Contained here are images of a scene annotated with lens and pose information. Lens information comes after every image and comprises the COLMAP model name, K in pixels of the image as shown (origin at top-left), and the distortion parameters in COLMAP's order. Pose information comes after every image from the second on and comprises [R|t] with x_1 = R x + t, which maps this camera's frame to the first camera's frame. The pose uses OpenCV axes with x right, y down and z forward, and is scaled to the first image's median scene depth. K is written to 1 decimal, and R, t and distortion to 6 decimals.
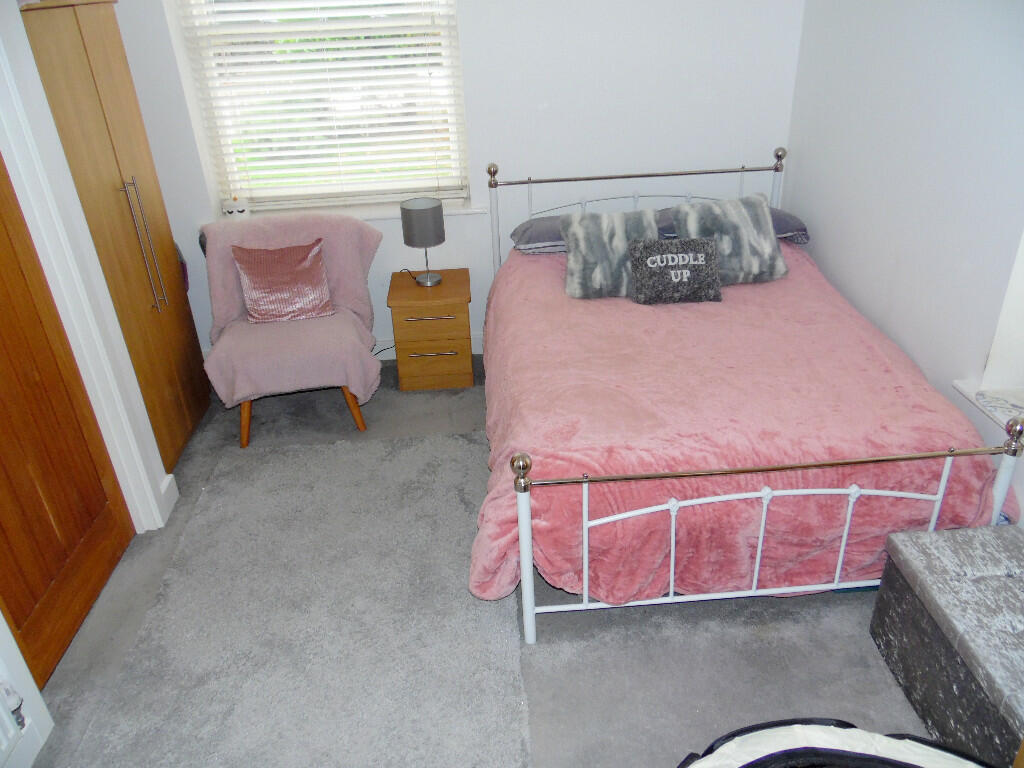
lens RADIAL K [[771.6, 0, 512.8], [0, 771.6, 378.8], [0, 0, 1]] dist [-0.038991, 0.080242]
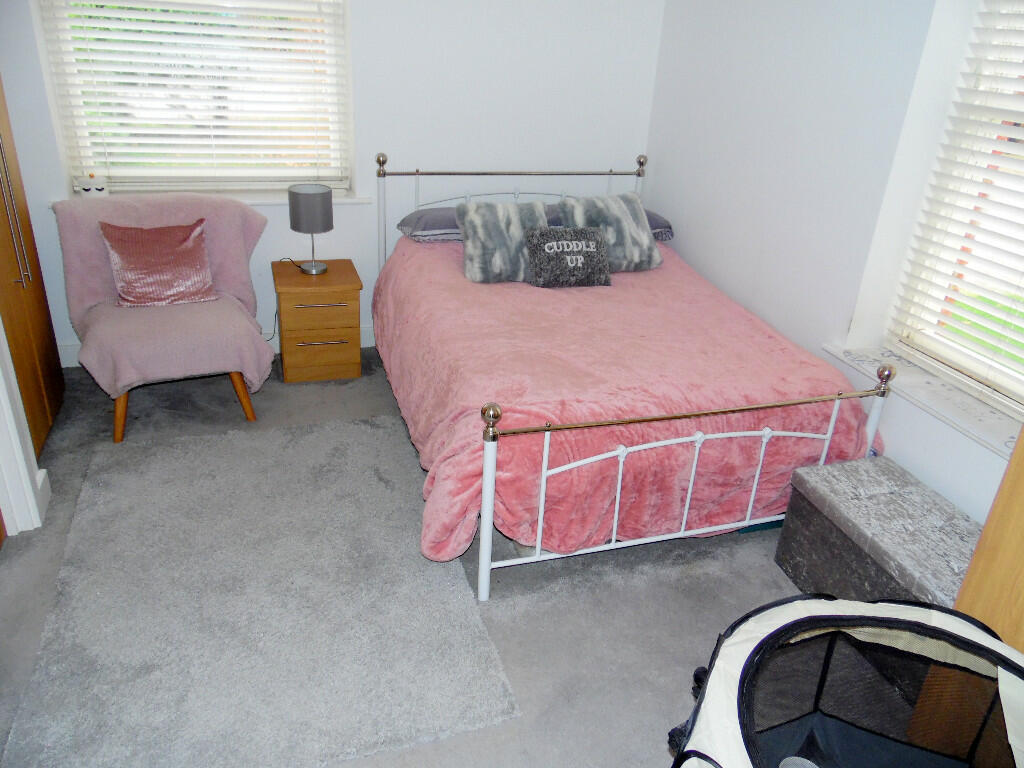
lens RADIAL K [[771.6, 0, 512.8], [0, 771.6, 378.8], [0, 0, 1]] dist [-0.038991, 0.080242]
pose [[0.962789, -0.017415, 0.269691, -0.181601], [0.029333, 0.998760, -0.040223, 0.080695], [-0.268656, 0.046637, 0.962106, -0.002277]]
